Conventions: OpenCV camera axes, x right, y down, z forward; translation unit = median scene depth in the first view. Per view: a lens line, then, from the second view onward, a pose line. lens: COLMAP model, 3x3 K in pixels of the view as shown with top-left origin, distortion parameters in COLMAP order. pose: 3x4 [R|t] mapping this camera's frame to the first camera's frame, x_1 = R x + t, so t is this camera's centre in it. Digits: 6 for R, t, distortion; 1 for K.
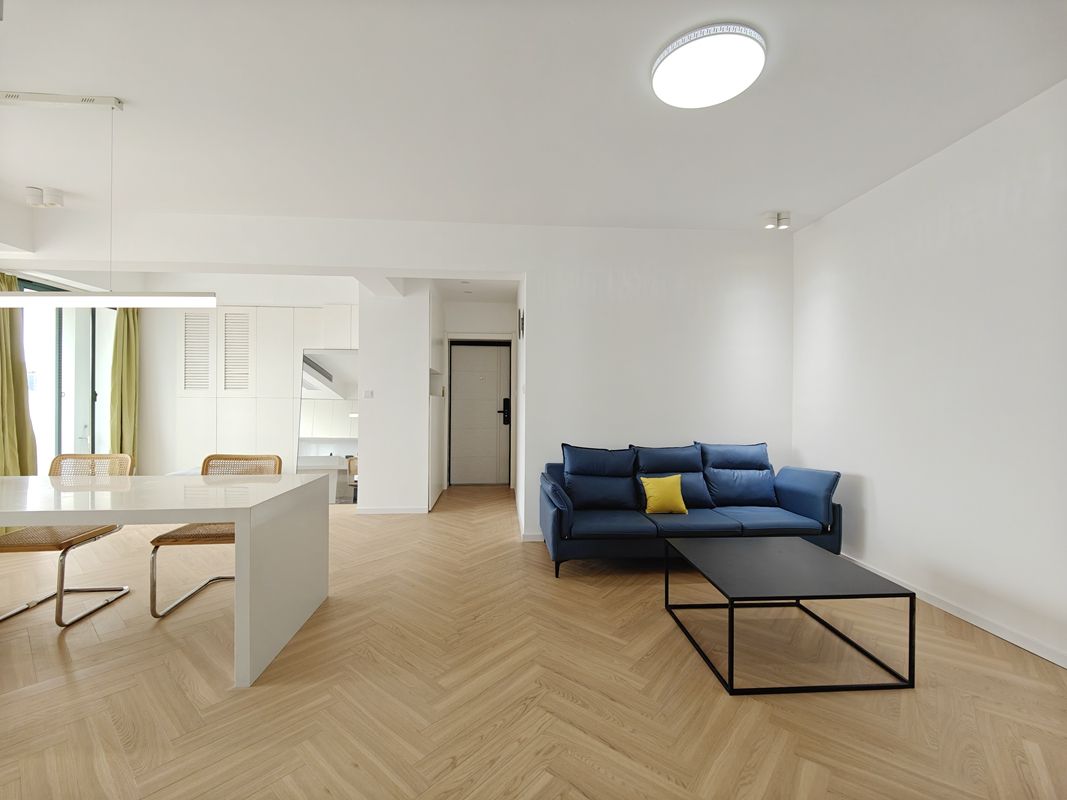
lens RADIAL K [[463.8, 0, 535.2], [0, 463.8, 399.3], [0, 0, 1]] dist [-0.000636, 0.000028]
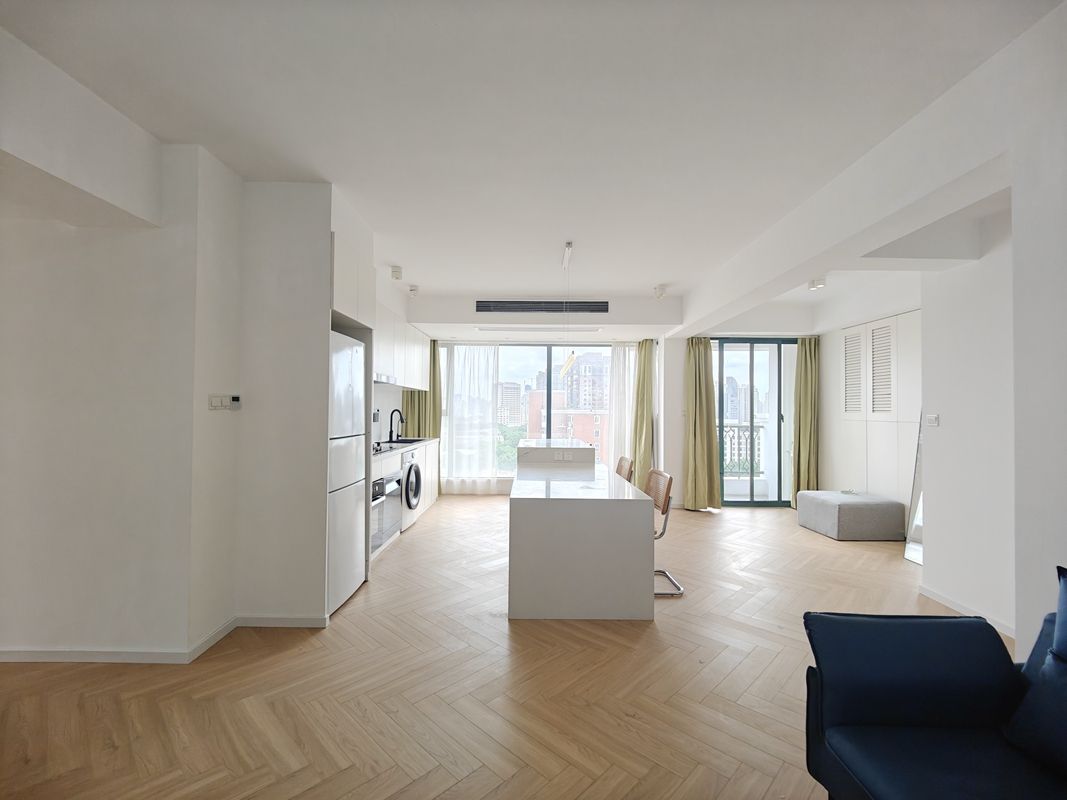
lens RADIAL K [[463.8, 0, 532.1], [0, 463.8, 401.4], [0, 0, 1]] dist [-0.000636, 0.000028]
pose [[-0.069391, -0.023513, -0.997312, 0.687206], [-0.009194, 0.999695, -0.022930, -0.036107], [0.997547, 0.007578, -0.069586, 0.911572]]
